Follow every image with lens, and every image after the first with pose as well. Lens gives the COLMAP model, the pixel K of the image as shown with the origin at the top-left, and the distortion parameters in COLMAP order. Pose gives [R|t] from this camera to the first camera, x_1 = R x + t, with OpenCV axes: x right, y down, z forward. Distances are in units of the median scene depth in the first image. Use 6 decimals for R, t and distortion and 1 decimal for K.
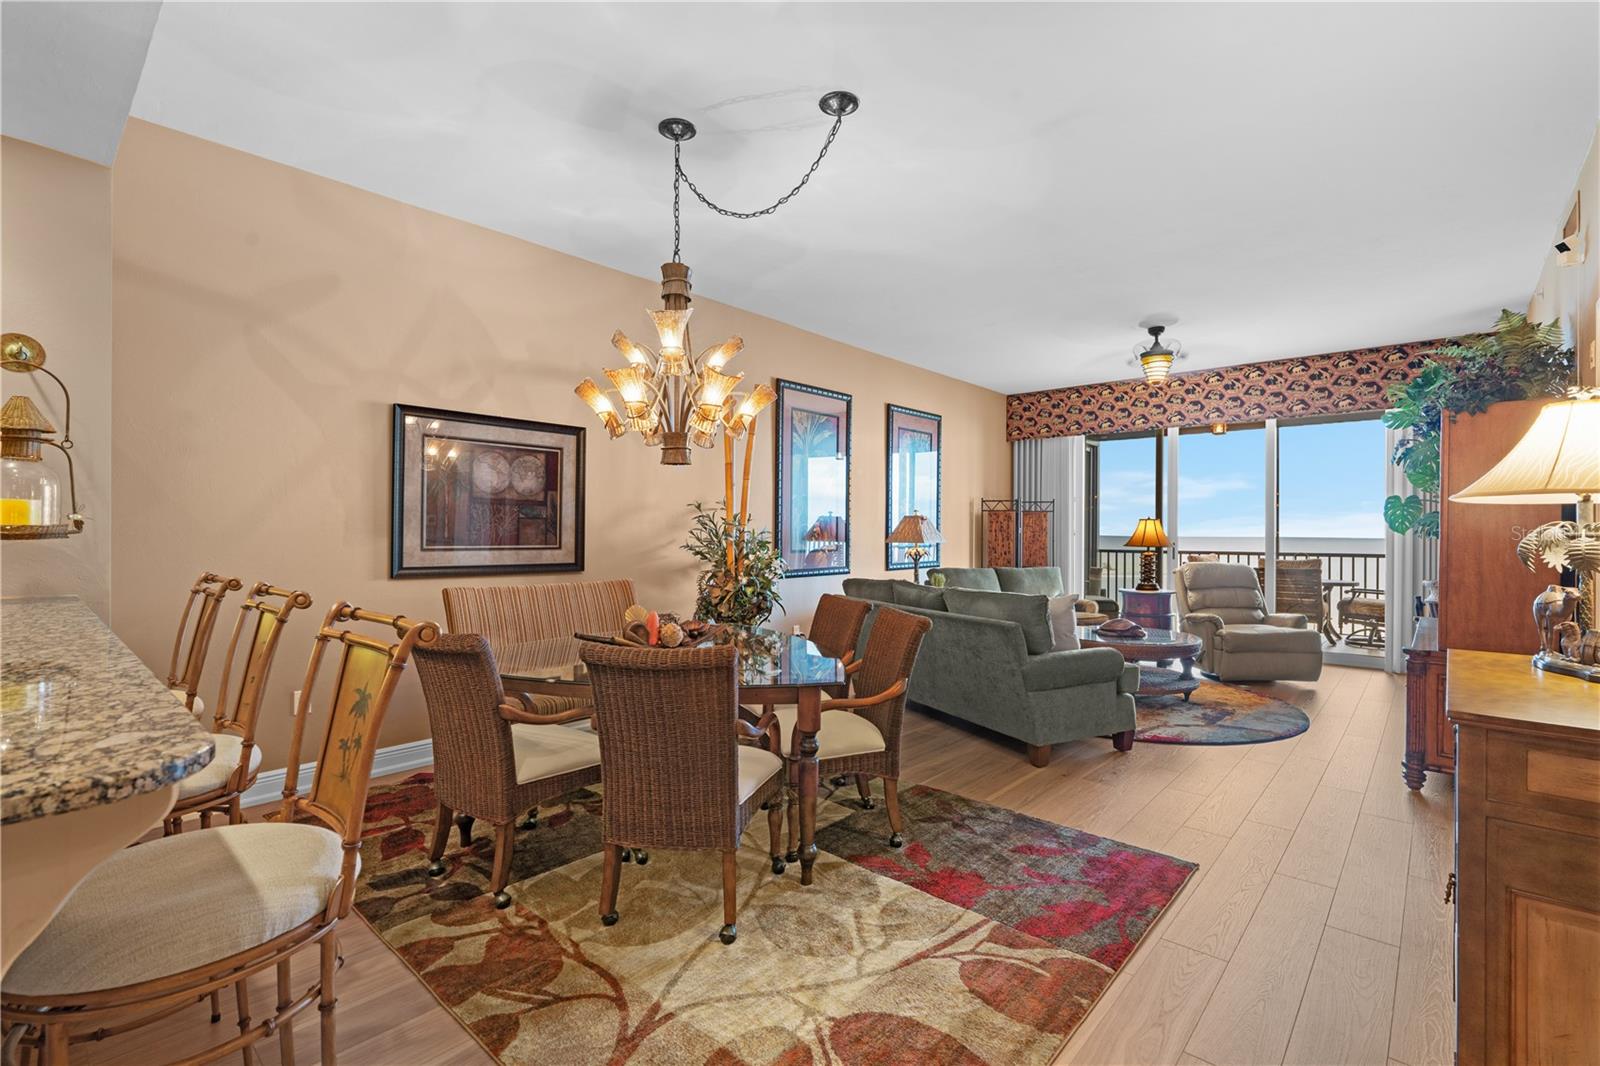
lens RADIAL K [[717.2, 0, 805.2], [0, 717.2, 530.4], [0, 0, 1]] dist [-0.004583, 0.001059]
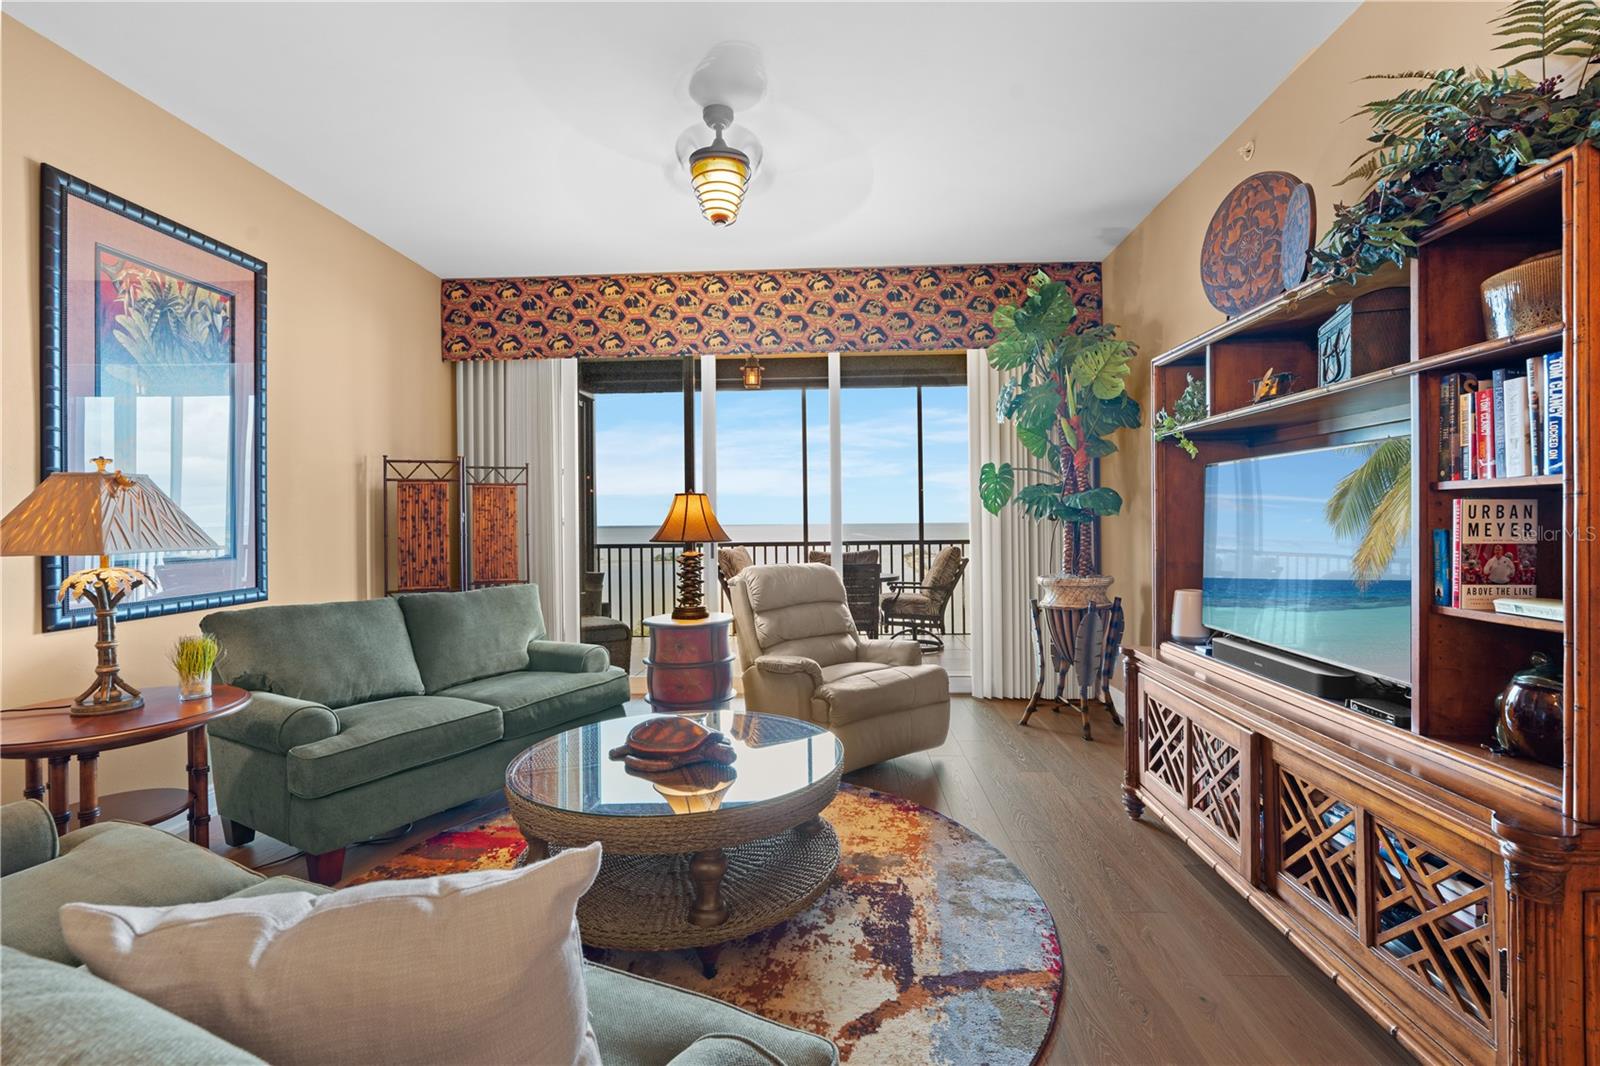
lens RADIAL K [[717.2, 0, 808.2], [0, 717.2, 520.9], [0, 0, 1]] dist [-0.004583, 0.001059]
pose [[0.773012, -0.013102, 0.634256, 0.175182], [0.014744, 0.999888, 0.002685, 0.005550], [-0.634220, 0.007276, 0.773118, 0.463188]]
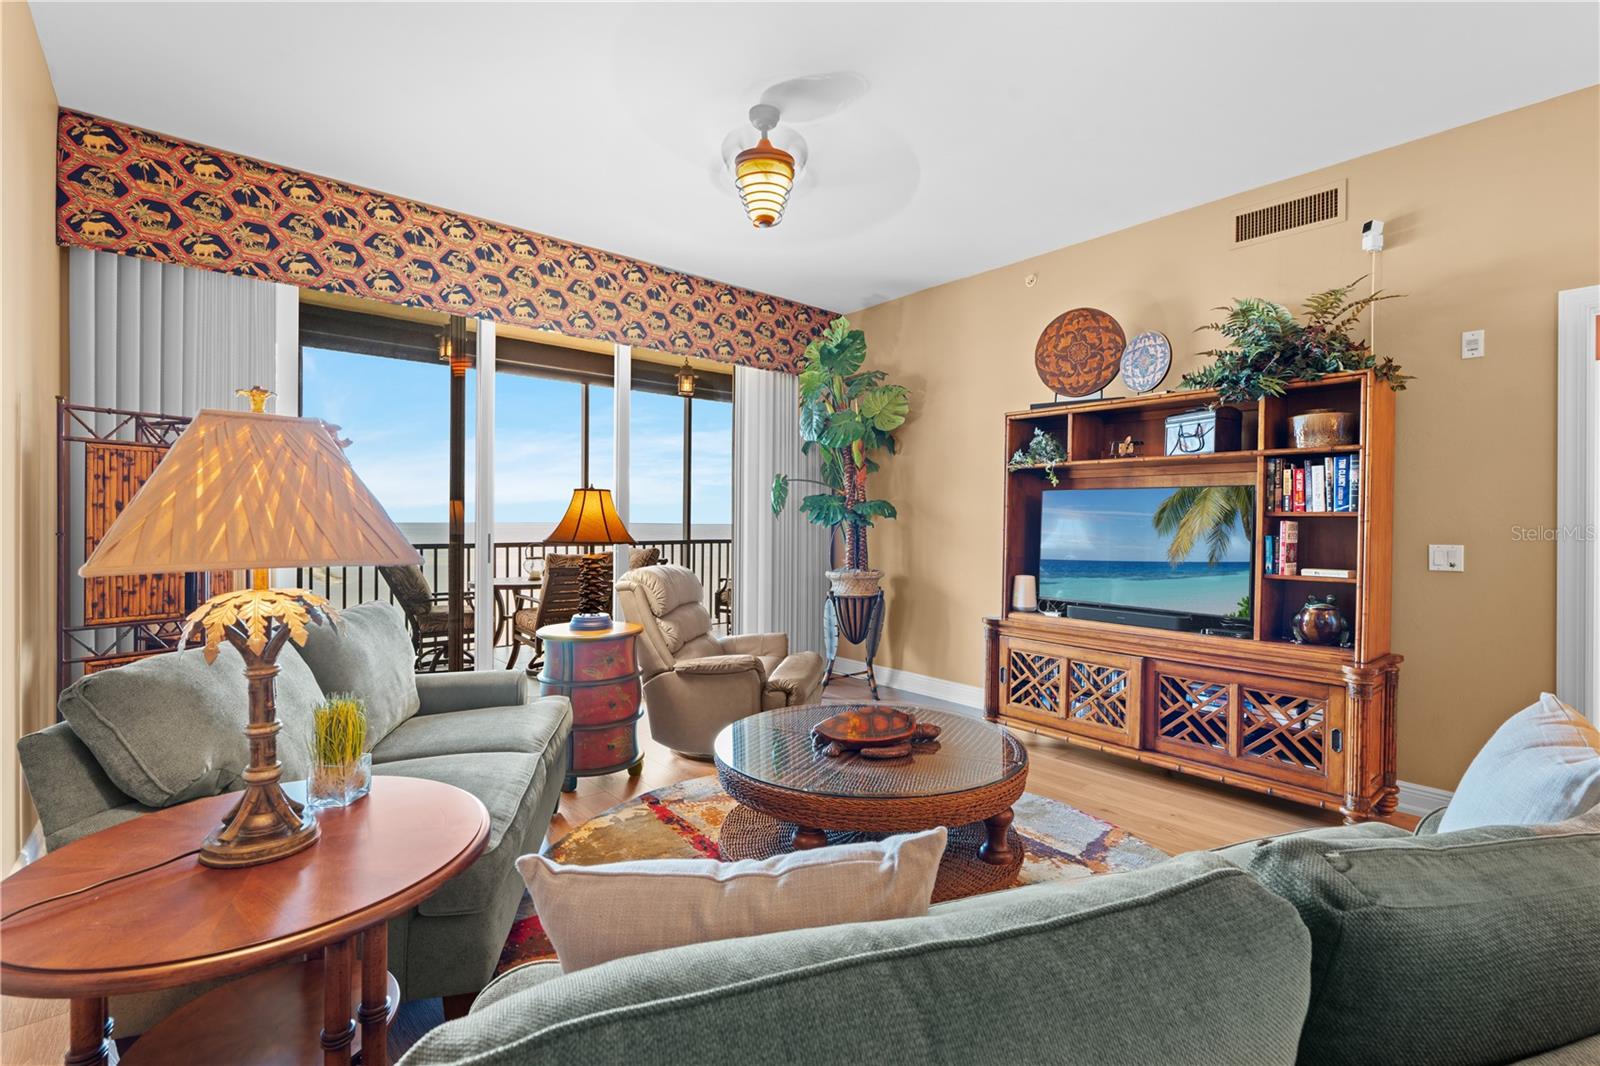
lens RADIAL K [[717.2, 0, 792.3], [0, 717.2, 529.4], [0, 0, 1]] dist [-0.004583, 0.001059]
pose [[0.141443, -0.013657, 0.989852, -0.007183], [-0.009276, 0.999843, 0.015120, 0.003773], [-0.989903, -0.011320, 0.141294, 0.734610]]
